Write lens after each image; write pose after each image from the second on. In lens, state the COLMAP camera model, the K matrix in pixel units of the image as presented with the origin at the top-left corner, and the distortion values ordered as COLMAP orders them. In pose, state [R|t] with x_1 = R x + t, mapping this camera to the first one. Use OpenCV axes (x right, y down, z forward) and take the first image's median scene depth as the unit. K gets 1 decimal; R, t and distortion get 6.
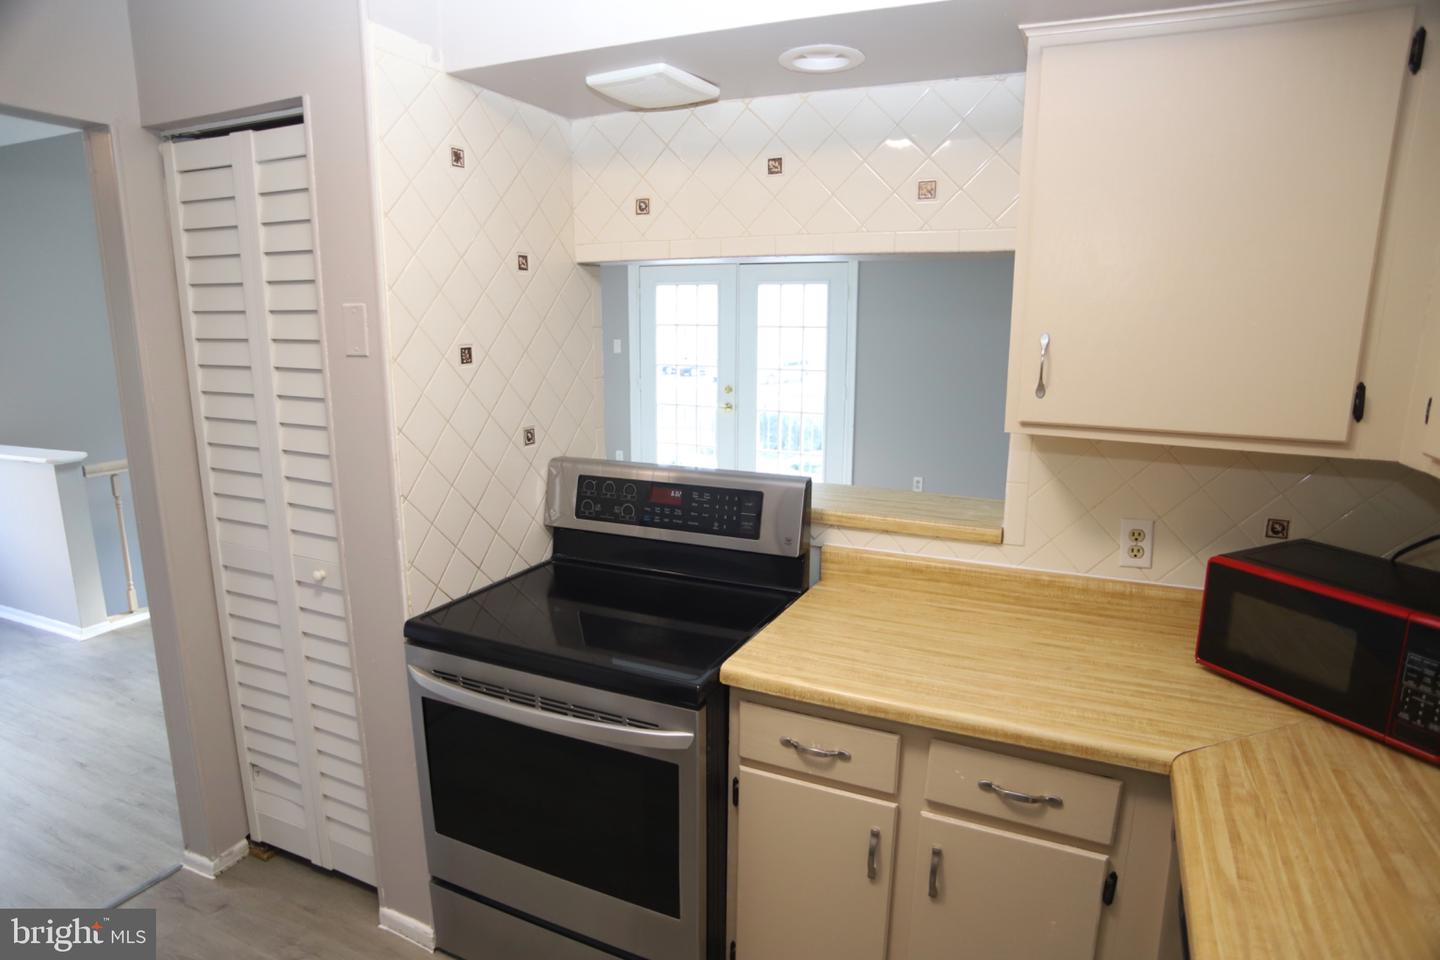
lens RADIAL K [[822.8, 0, 743.4], [0, 822.8, 503.5], [0, 0, 1]] dist [-0.086770, 0.047192]
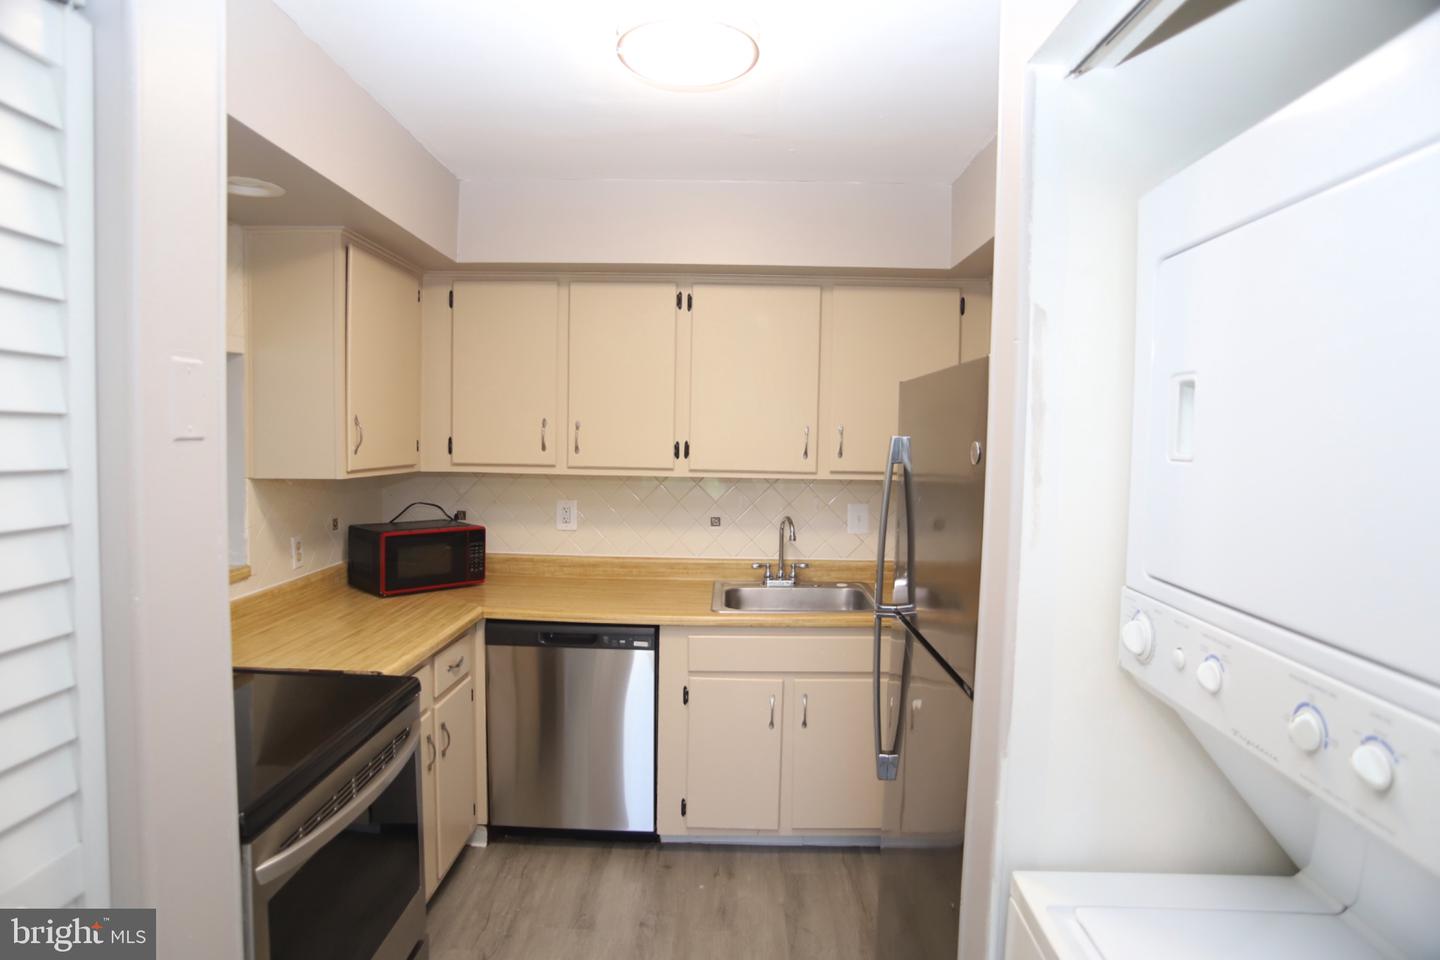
lens RADIAL K [[822.8, 0, 720.4], [0, 822.8, 475.4], [0, 0, 1]] dist [-0.086770, 0.047192]
pose [[-0.399389, -0.058957, 0.914884, -1.472757], [0.185394, 0.972119, 0.143579, -0.195002], [-0.897841, 0.226957, -0.377323, 1.018245]]
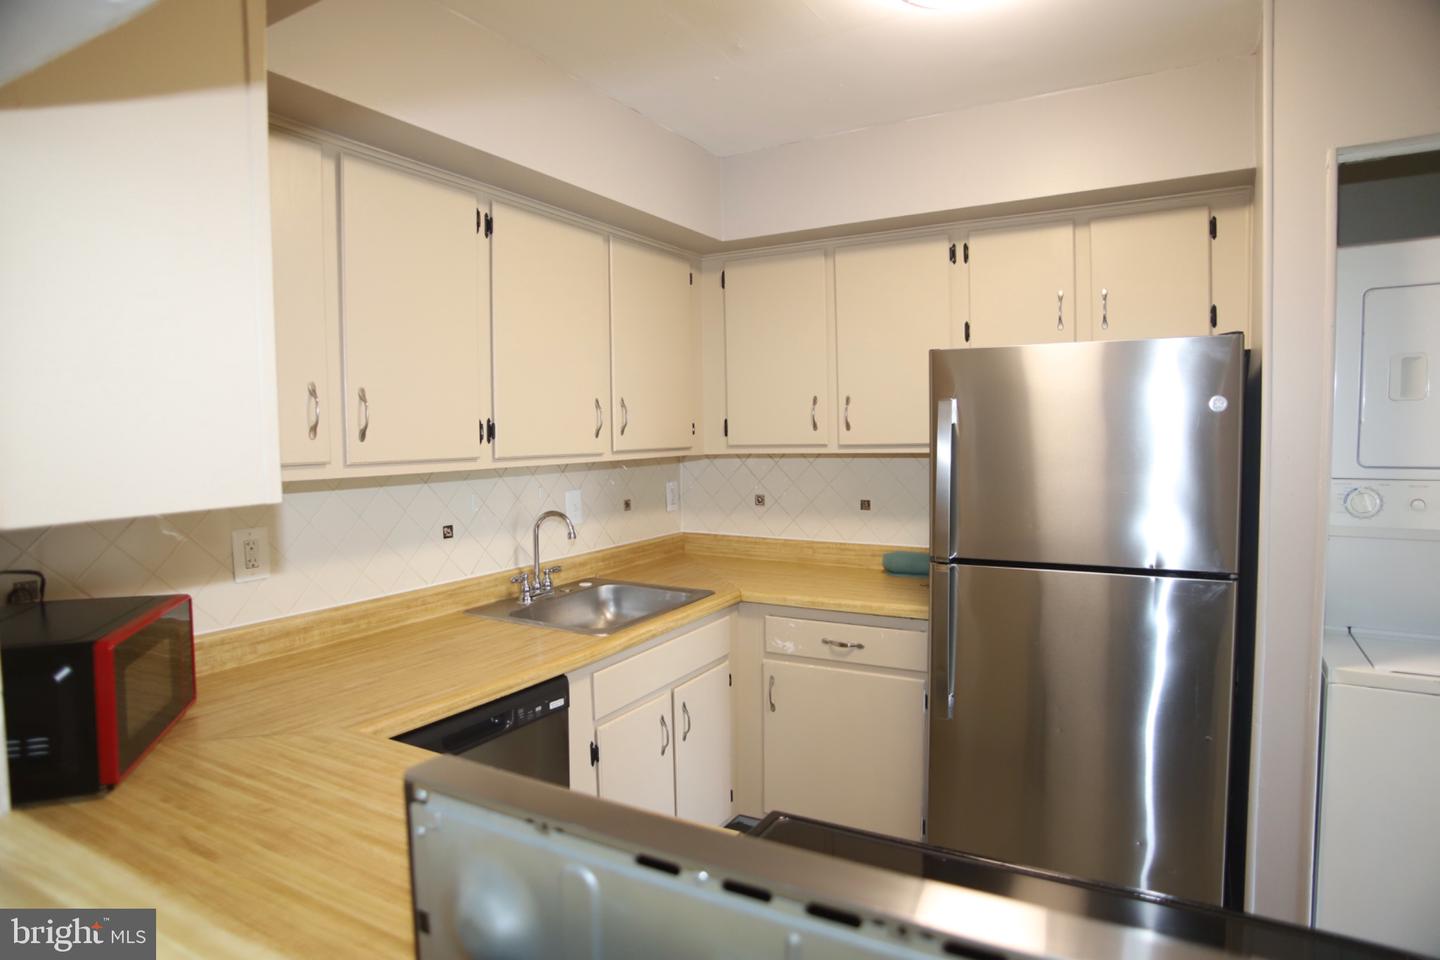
lens RADIAL K [[822.8, 0, 726.6], [0, 822.8, 475.1], [0, 0, 1]] dist [-0.086770, 0.047192]
pose [[-0.995128, 0.005994, 0.098411, -0.090690], [0.032966, 0.960930, 0.274823, -0.292327], [-0.092918, 0.276728, -0.956445, 1.702310]]
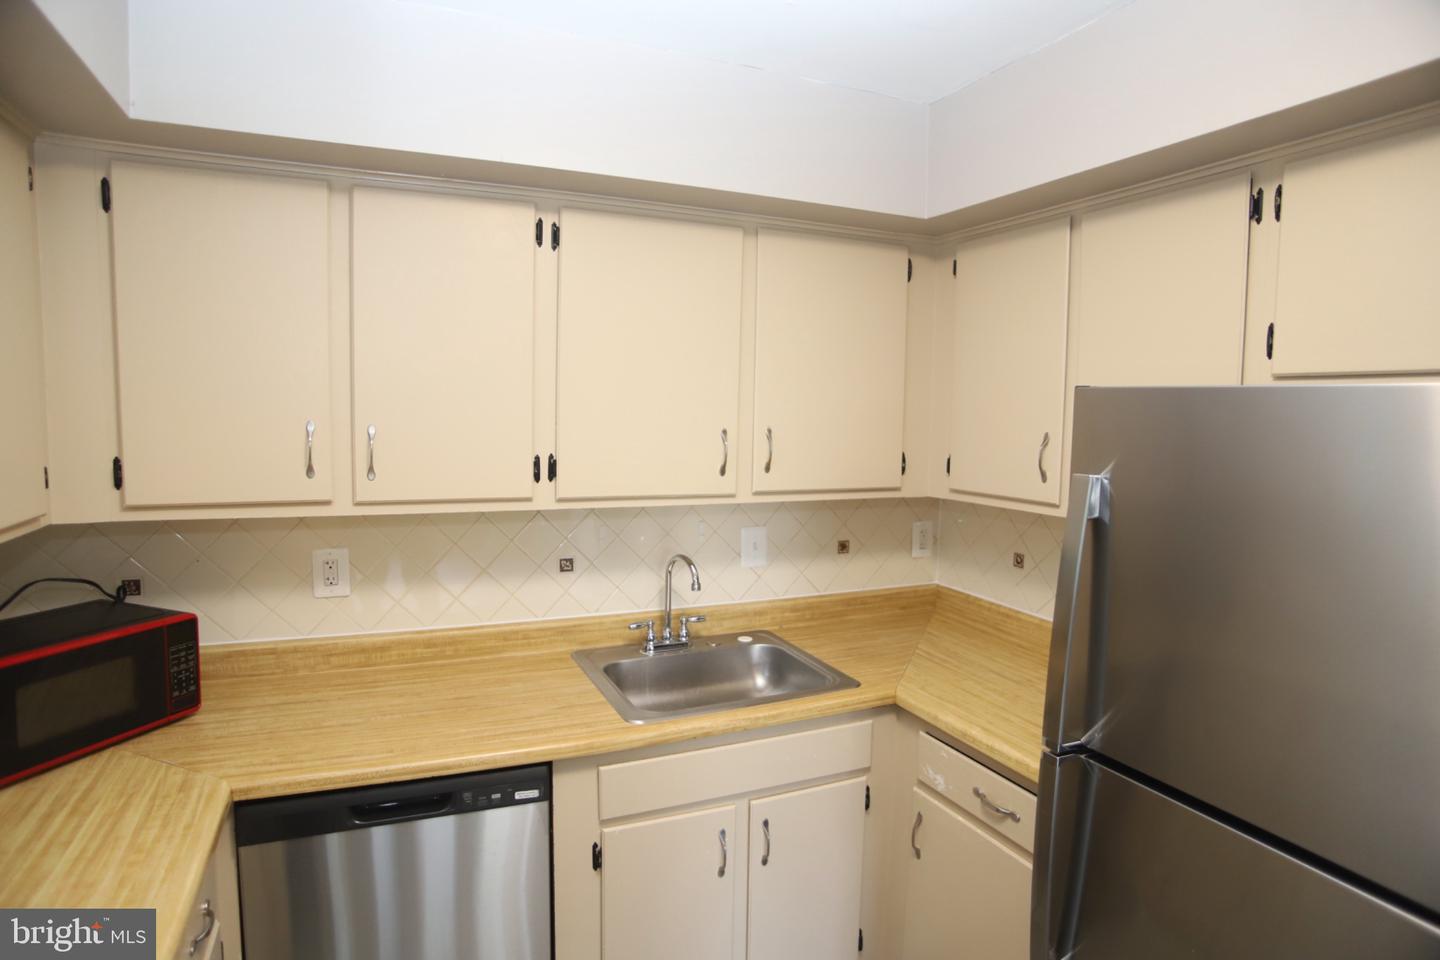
lens RADIAL K [[822.8, 0, 715.3], [0, 822.8, 483.2], [0, 0, 1]] dist [-0.086770, 0.047192]
pose [[-0.741542, -0.080842, 0.666018, -0.612497], [0.126994, 0.957854, 0.257660, -0.262141], [-0.658778, 0.275645, -0.700022, 1.062623]]
